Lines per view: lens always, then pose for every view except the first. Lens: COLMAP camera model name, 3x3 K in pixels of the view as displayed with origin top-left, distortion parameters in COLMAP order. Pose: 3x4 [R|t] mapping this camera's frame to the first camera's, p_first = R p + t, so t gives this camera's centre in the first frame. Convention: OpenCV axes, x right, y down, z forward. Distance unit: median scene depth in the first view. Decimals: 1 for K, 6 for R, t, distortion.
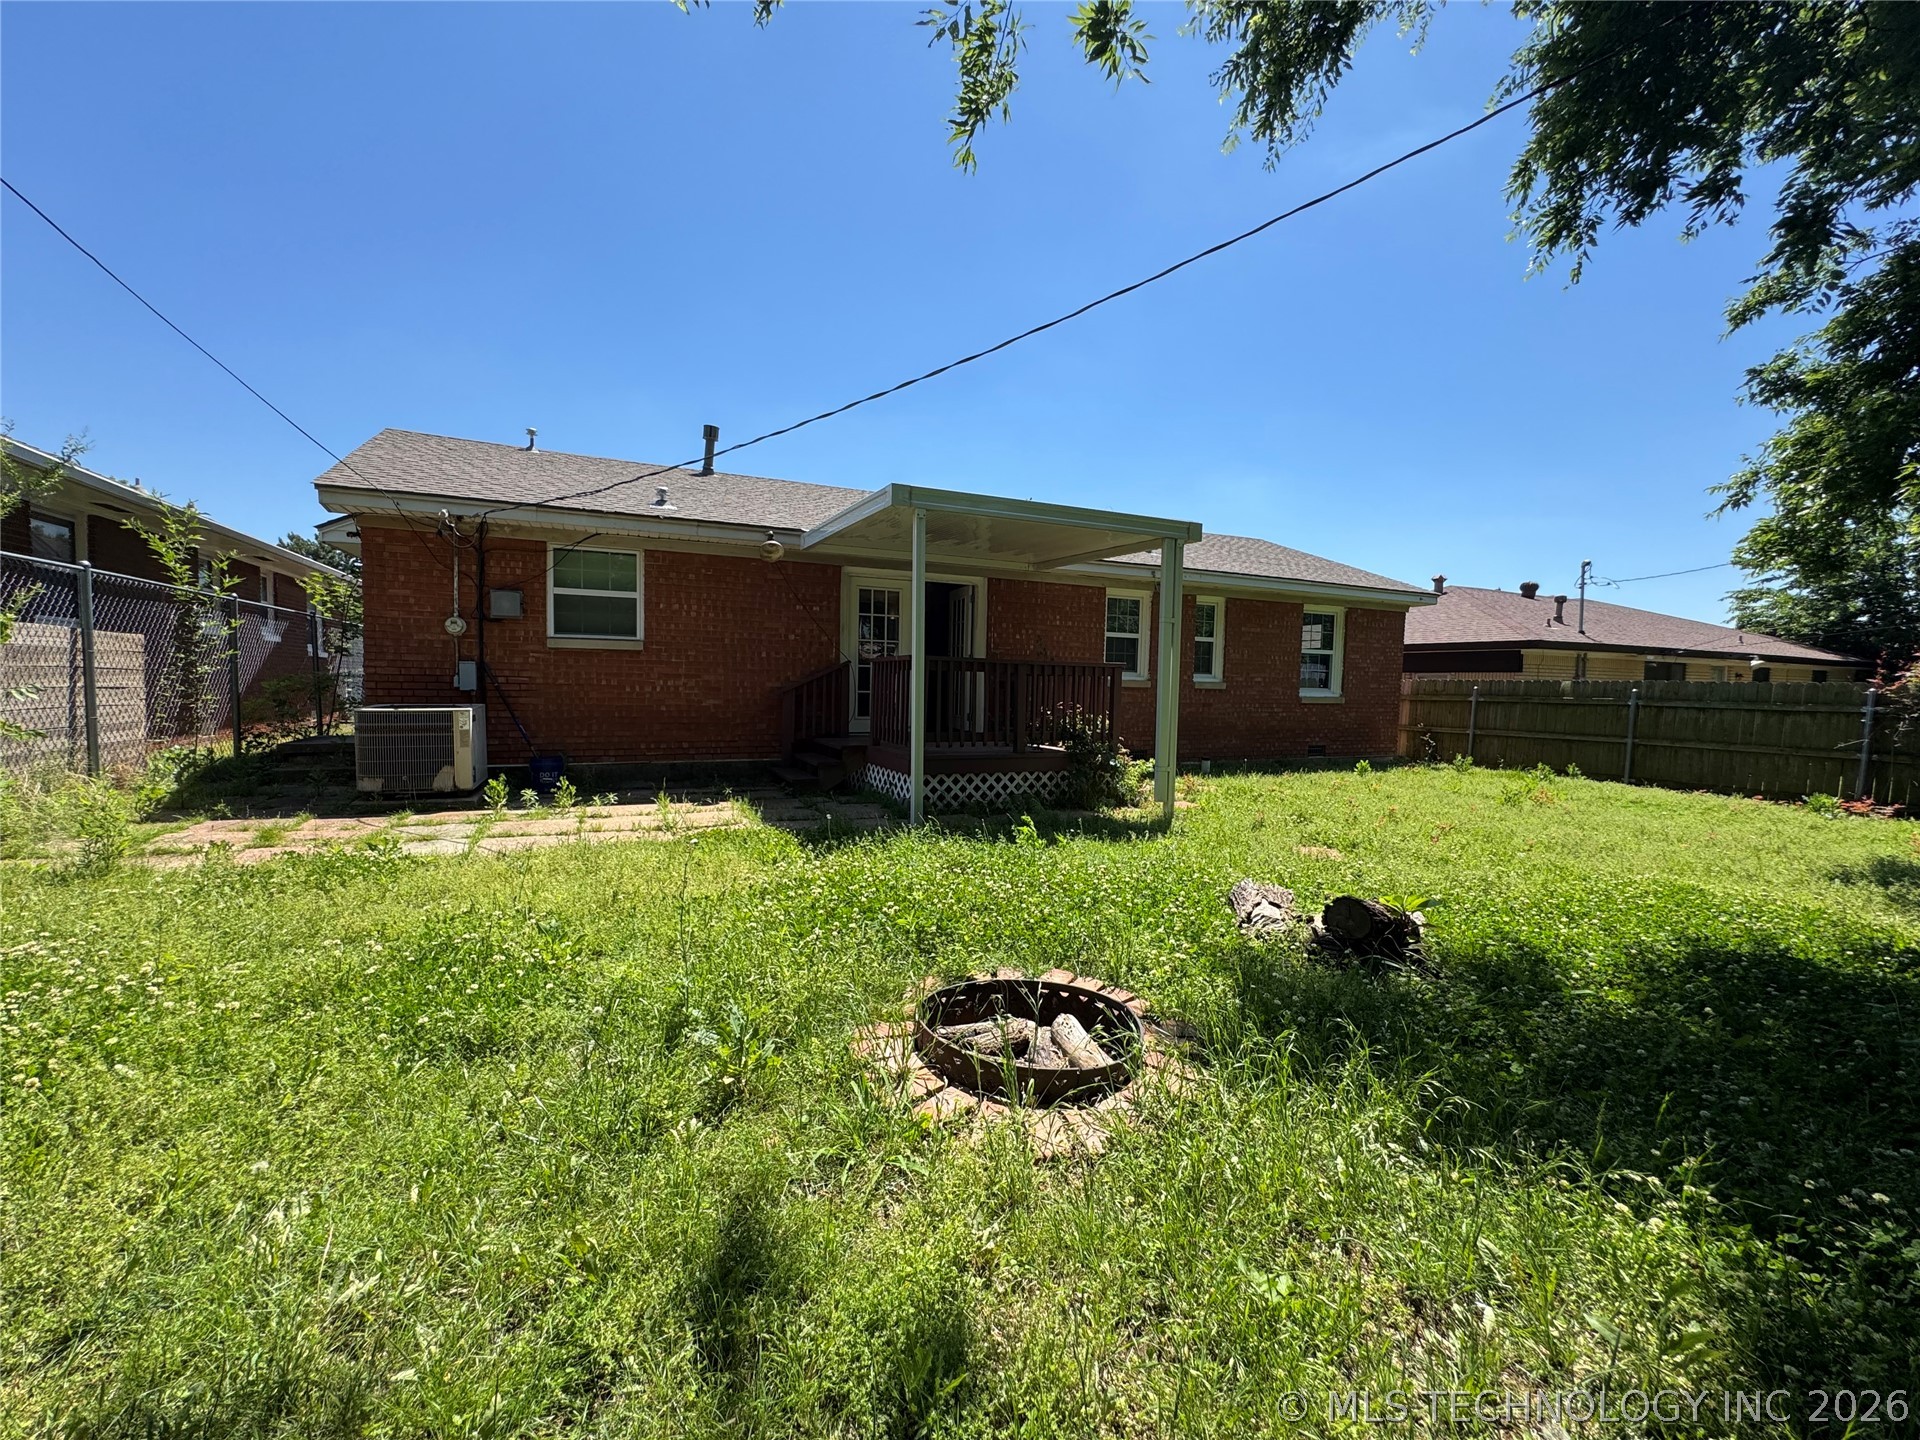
lens RADIAL K [[769.4, 0, 962.5], [0, 769.4, 716.5], [0, 0, 1]] dist [-0.006235, 0.001515]
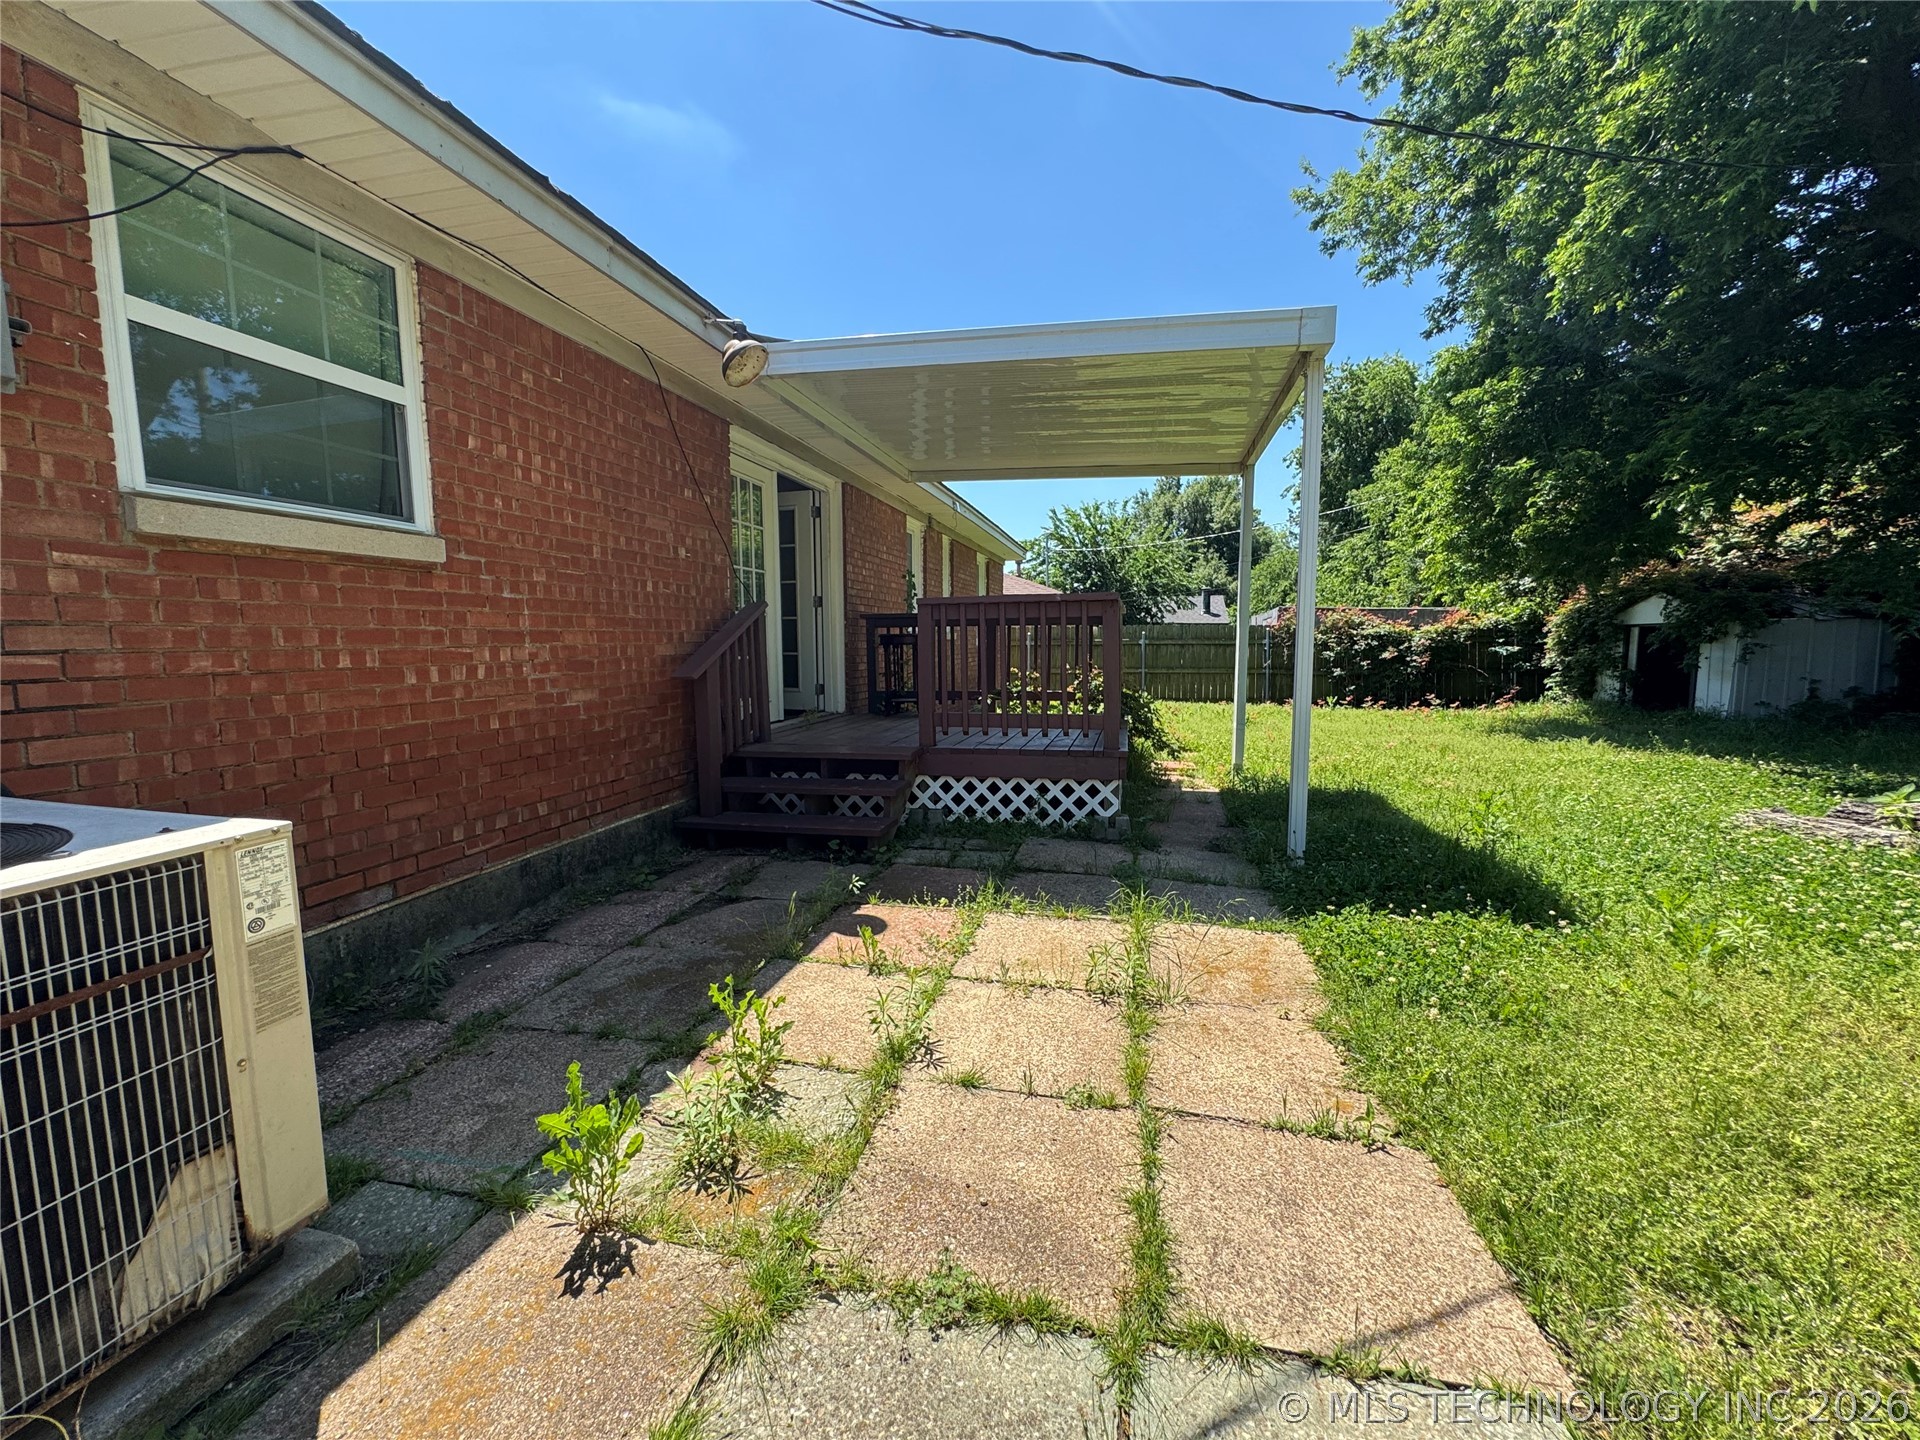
lens RADIAL K [[769.4, 0, 956.2], [0, 769.4, 718.3], [0, 0, 1]] dist [-0.006235, 0.001515]
pose [[0.615273, -0.105508, 0.781221, -0.545122], [0.056200, 0.994352, 0.090031, -0.034580], [-0.786308, -0.011488, 0.617728, 0.594664]]
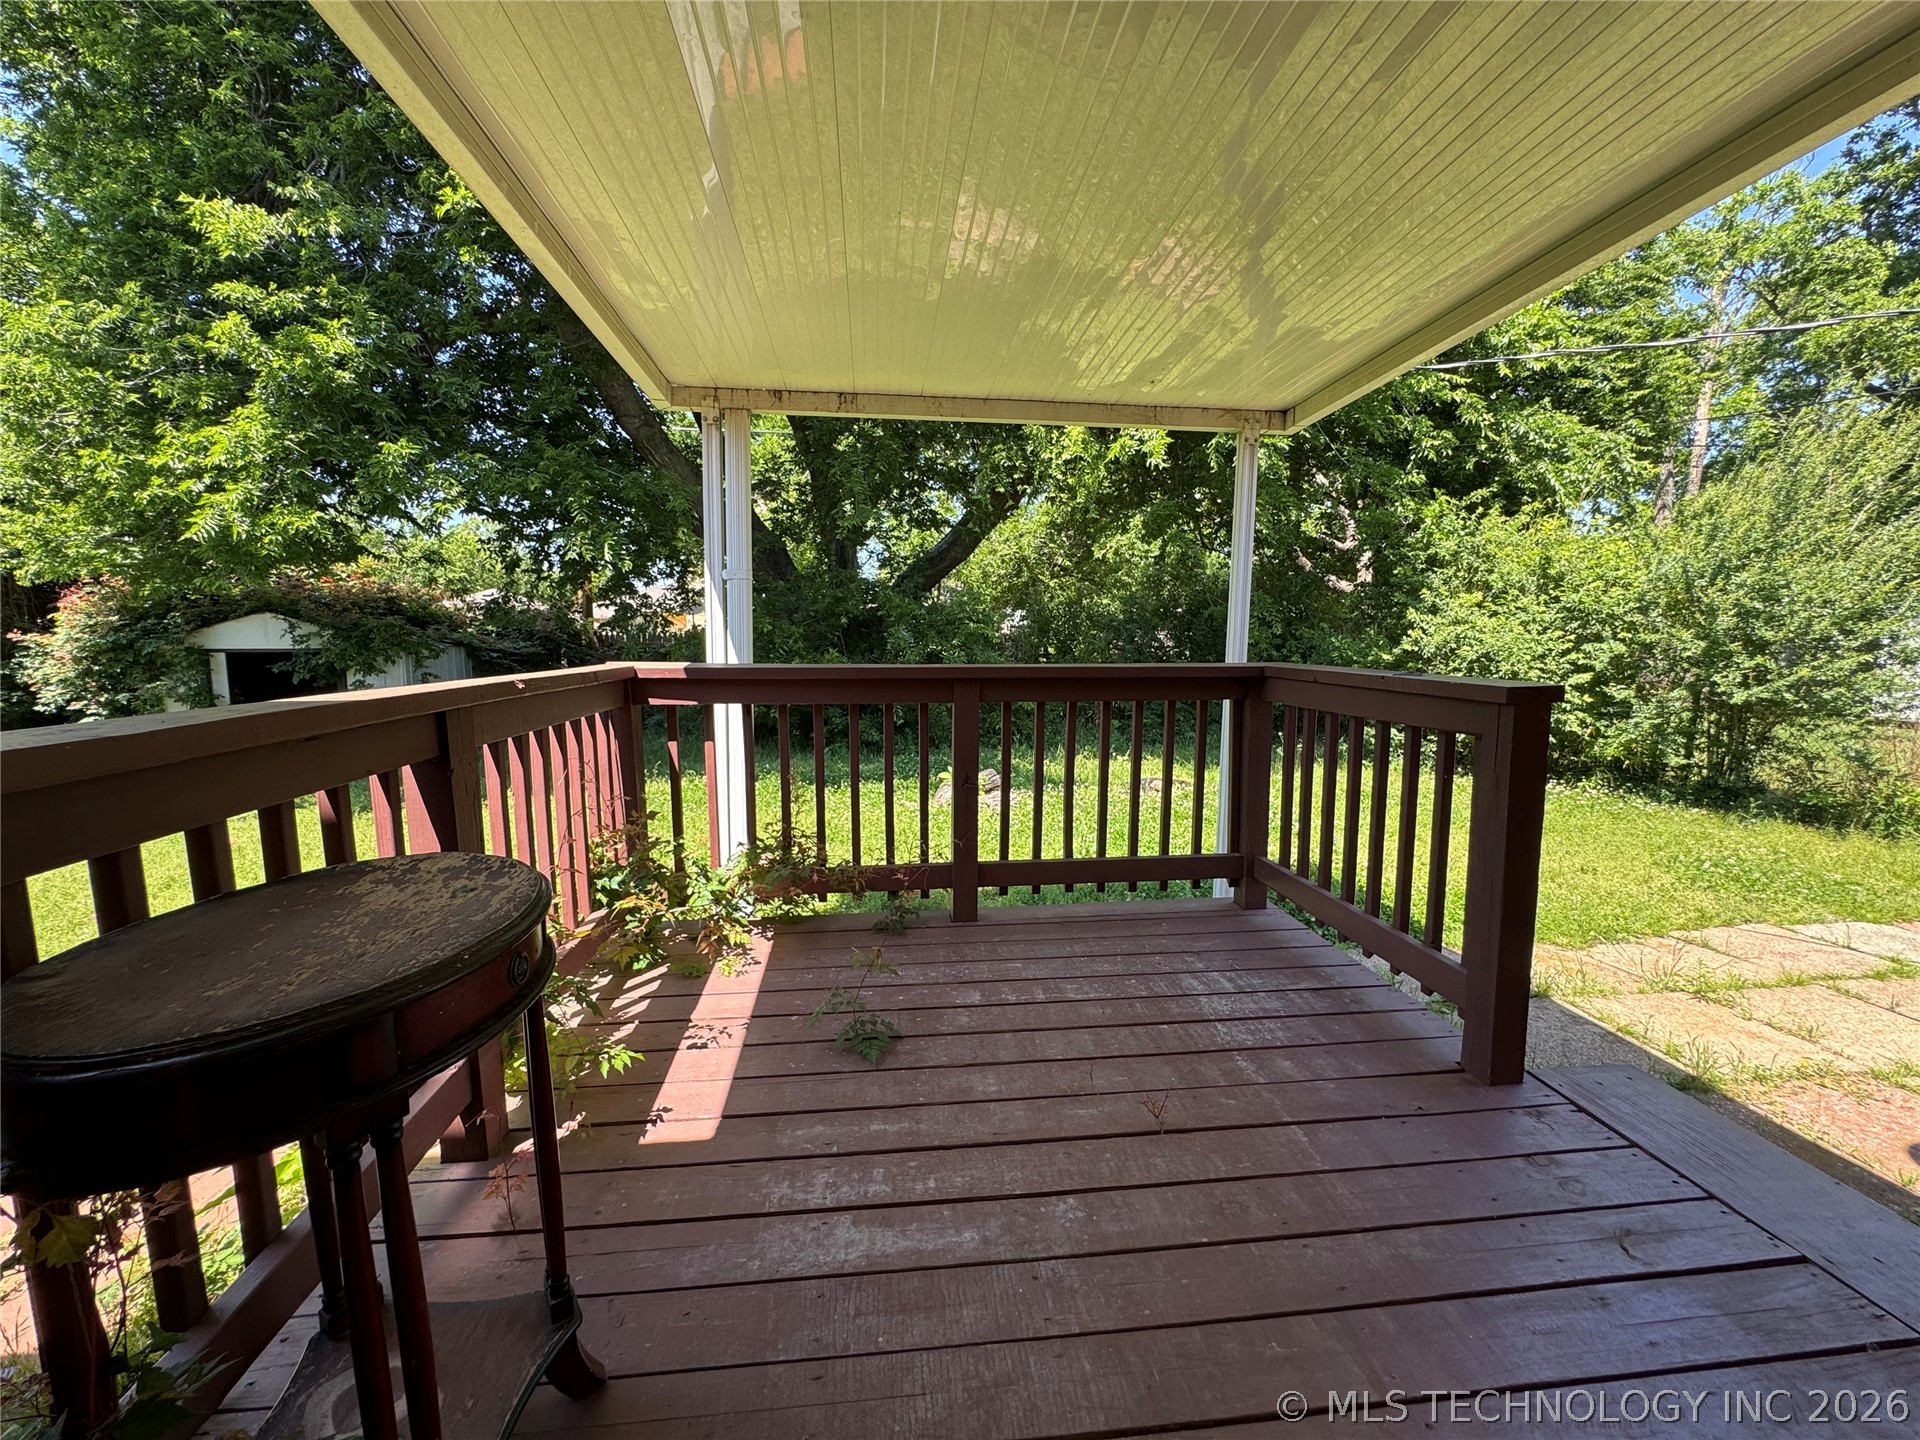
lens RADIAL K [[769.4, 0, 955.5], [0, 769.4, 718.5], [0, 0, 1]] dist [-0.006235, 0.001515]
pose [[-0.948077, -0.058920, 0.312535, 0.073456], [-0.010833, 0.988102, 0.153417, -0.104874], [-0.317856, 0.142066, -0.937435, 1.322986]]
